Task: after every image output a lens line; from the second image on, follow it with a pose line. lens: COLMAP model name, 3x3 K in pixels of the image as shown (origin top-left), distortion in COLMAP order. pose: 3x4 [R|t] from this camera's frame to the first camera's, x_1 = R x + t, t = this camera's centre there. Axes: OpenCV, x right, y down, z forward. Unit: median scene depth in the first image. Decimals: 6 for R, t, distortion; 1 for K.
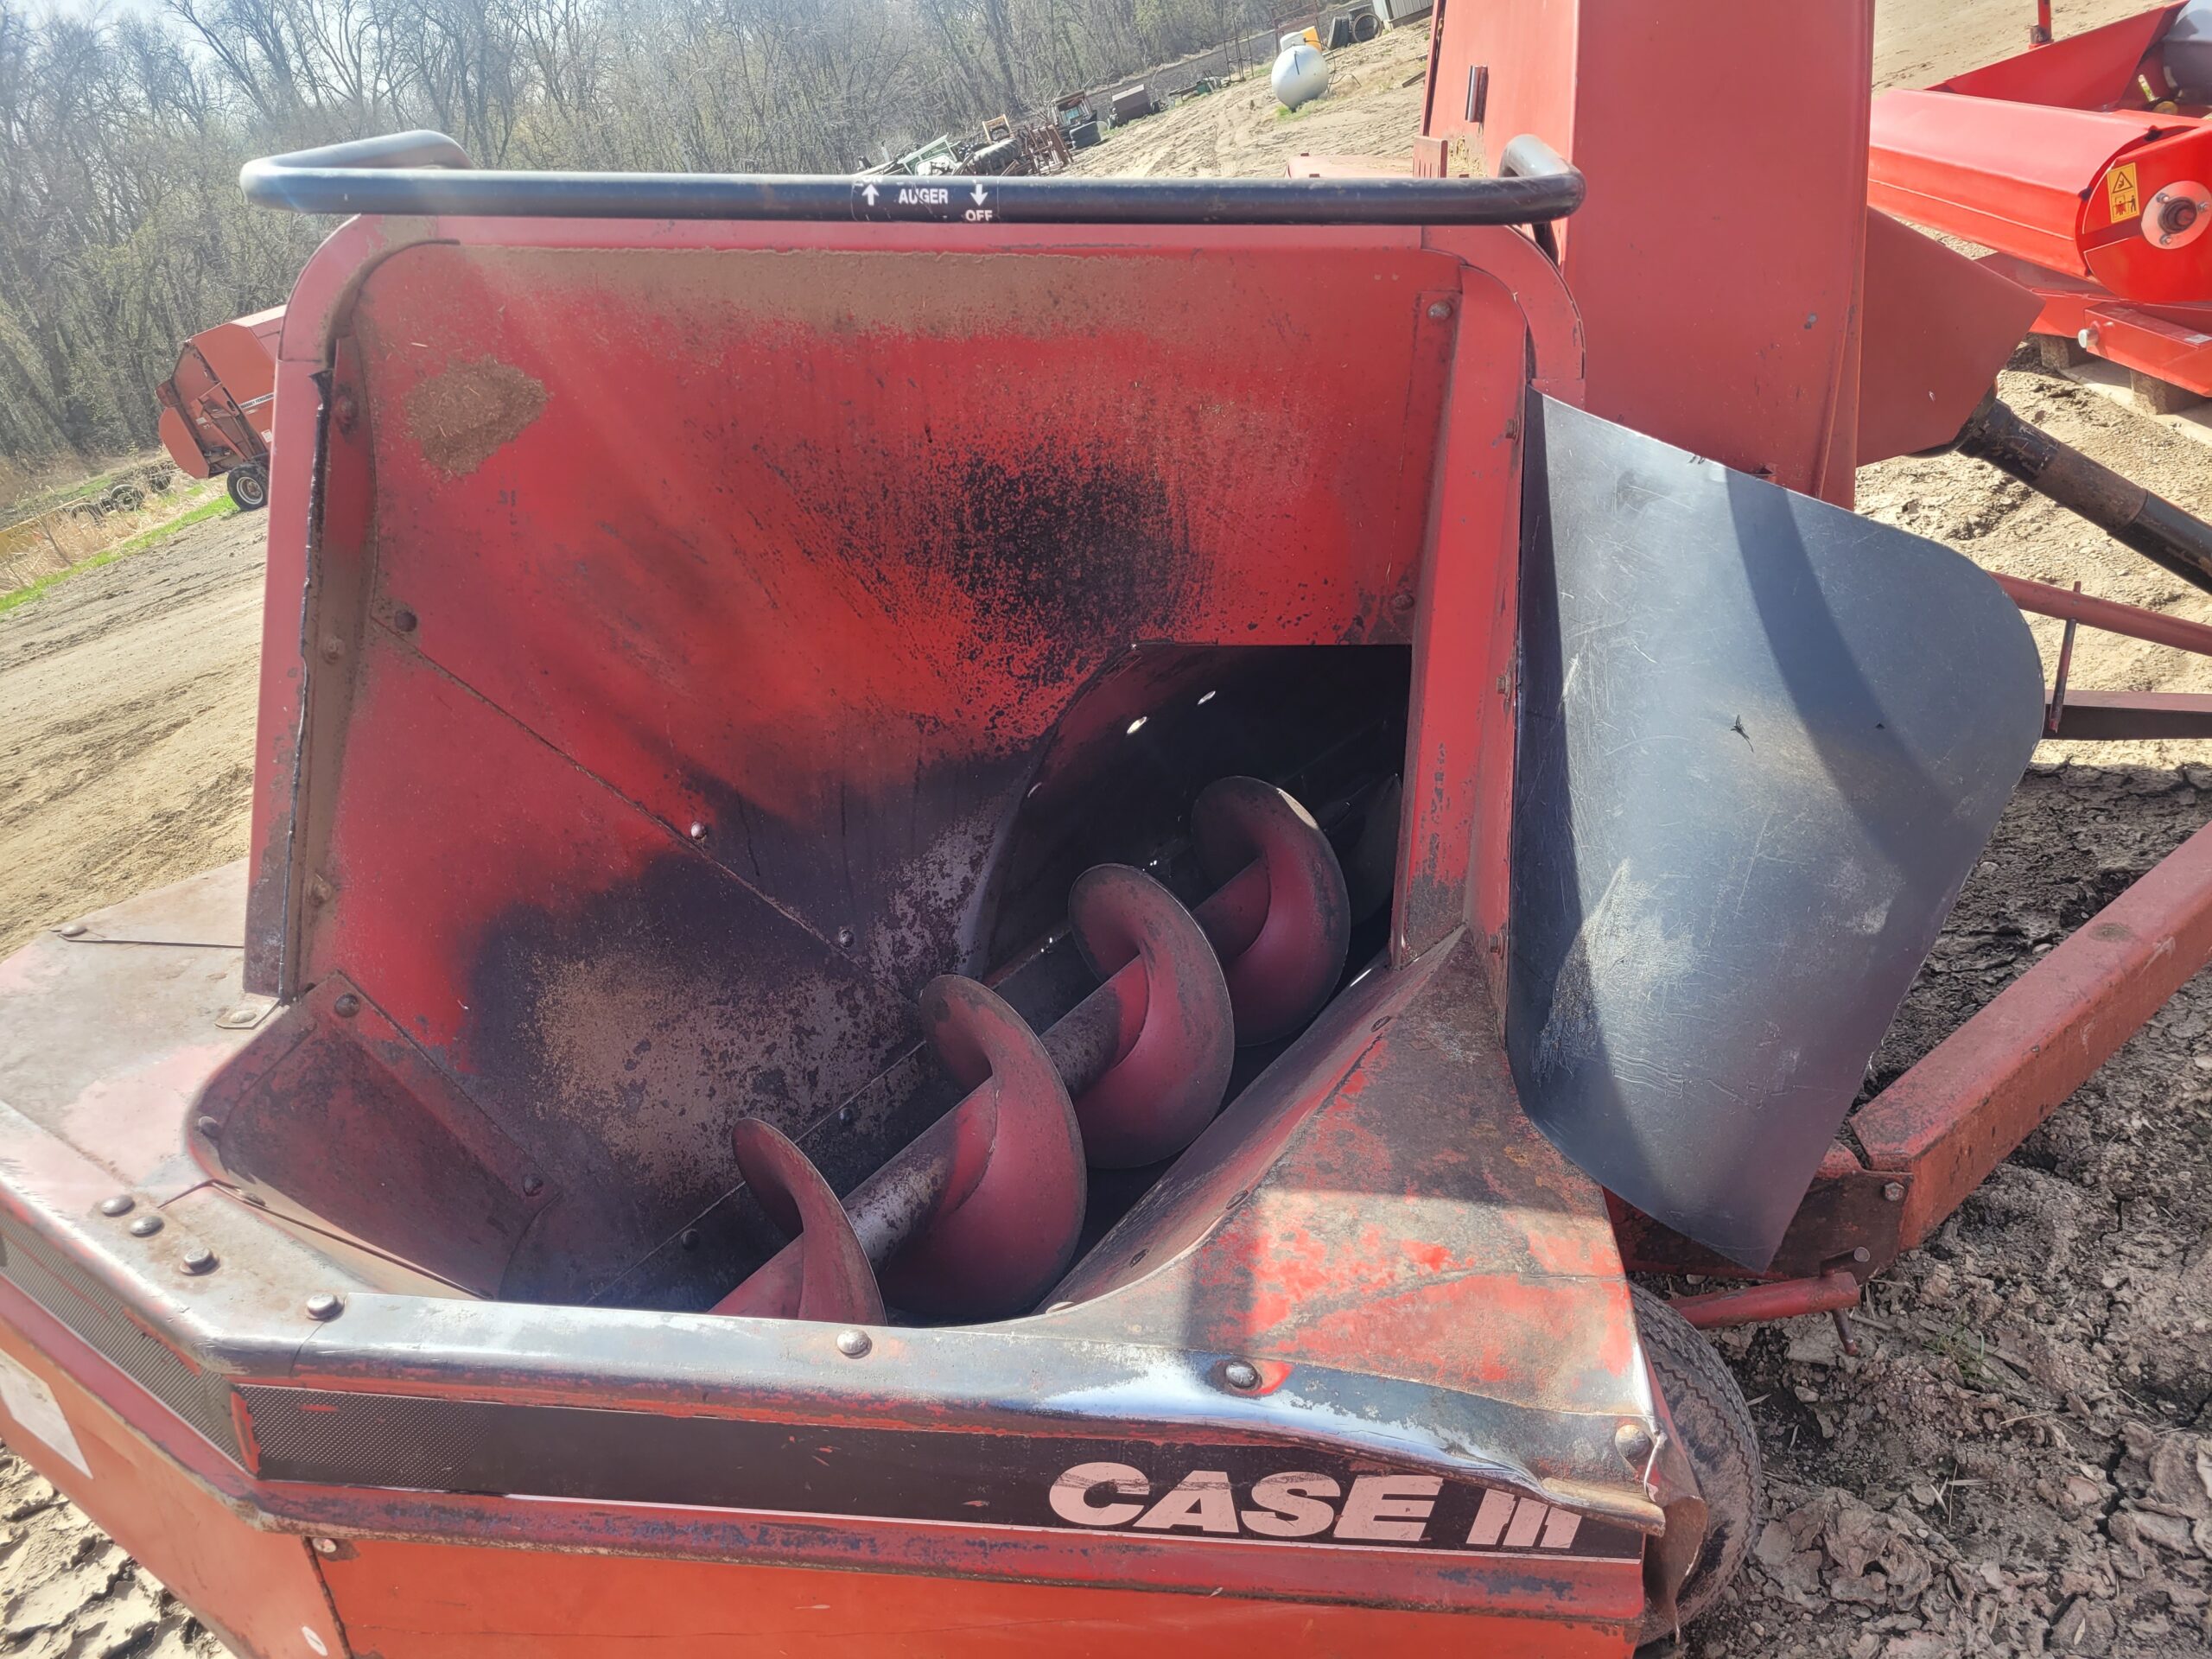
lens RADIAL K [[1675.6, 0, 1106.9], [0, 1675.6, 824.8], [0, 0, 1]] dist [0.013855, 0.001071]
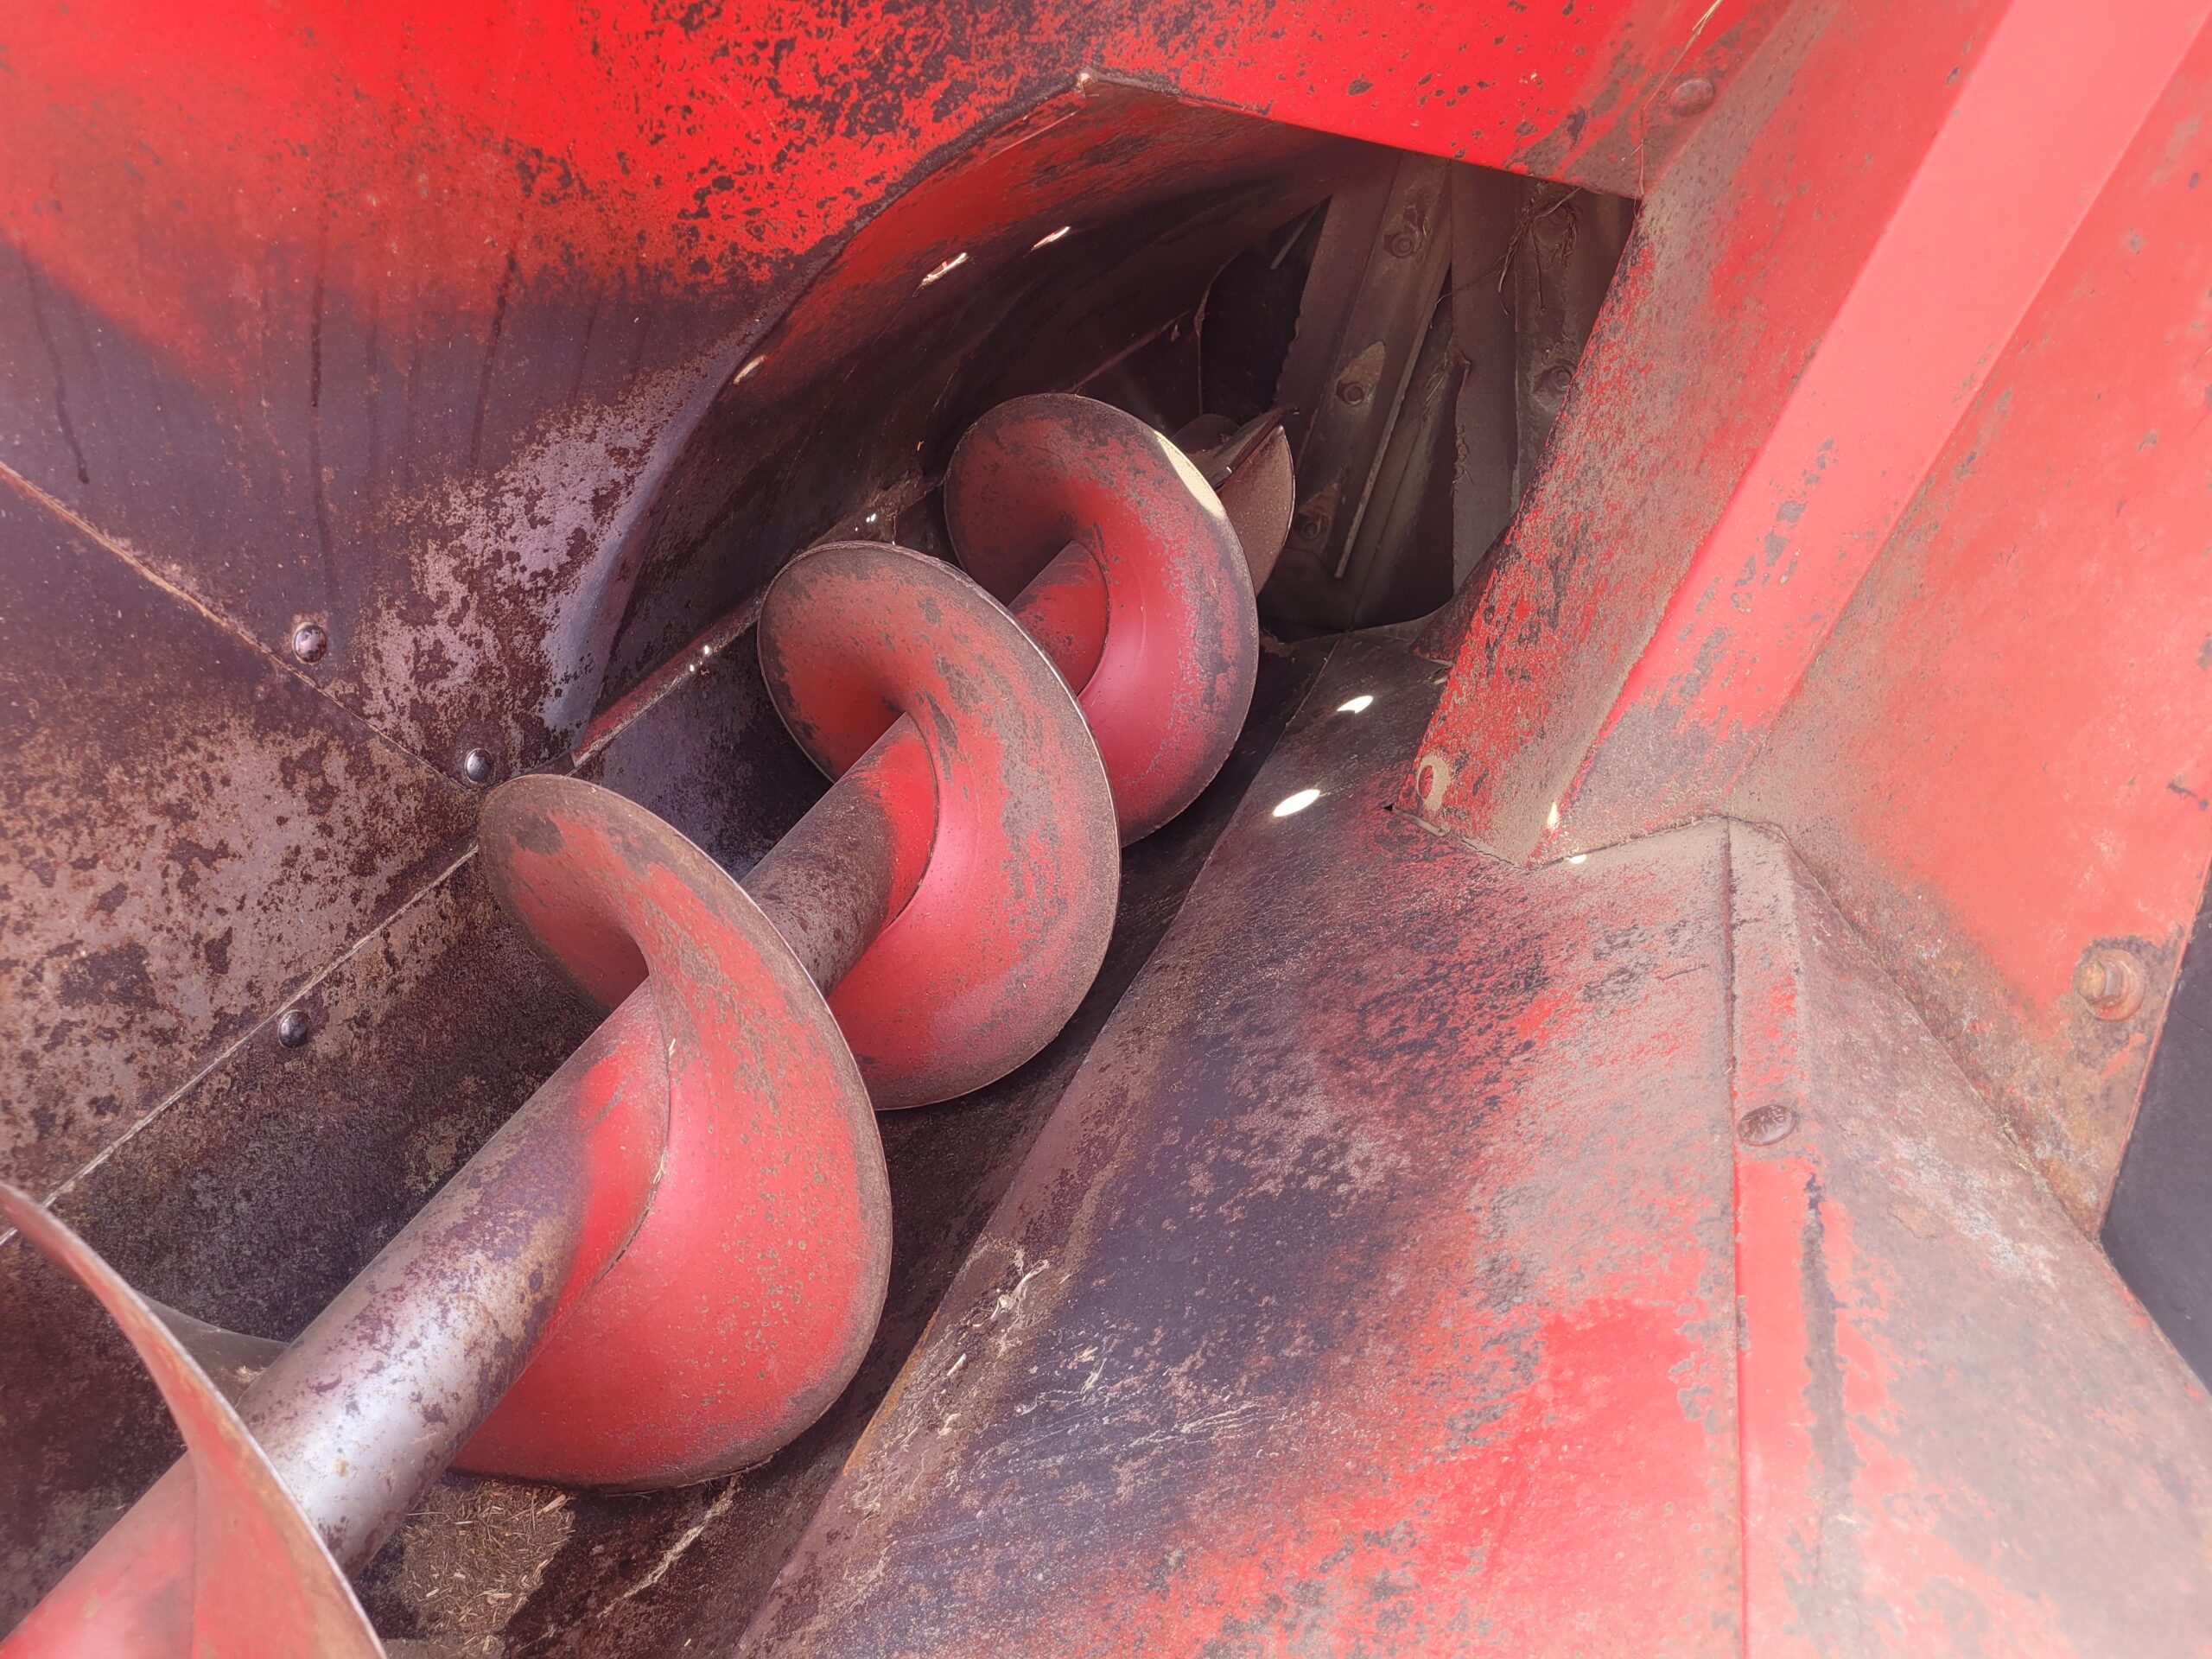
lens RADIAL K [[1675.6, 0, 1101.7], [0, 1675.6, 837.3], [0, 0, 1]] dist [0.013855, 0.001071]
pose [[0.940258, 0.071365, 0.332898, -0.102803], [-0.150902, 0.963851, 0.219590, -0.012744], [-0.305193, -0.256706, 0.917038, 0.512042]]
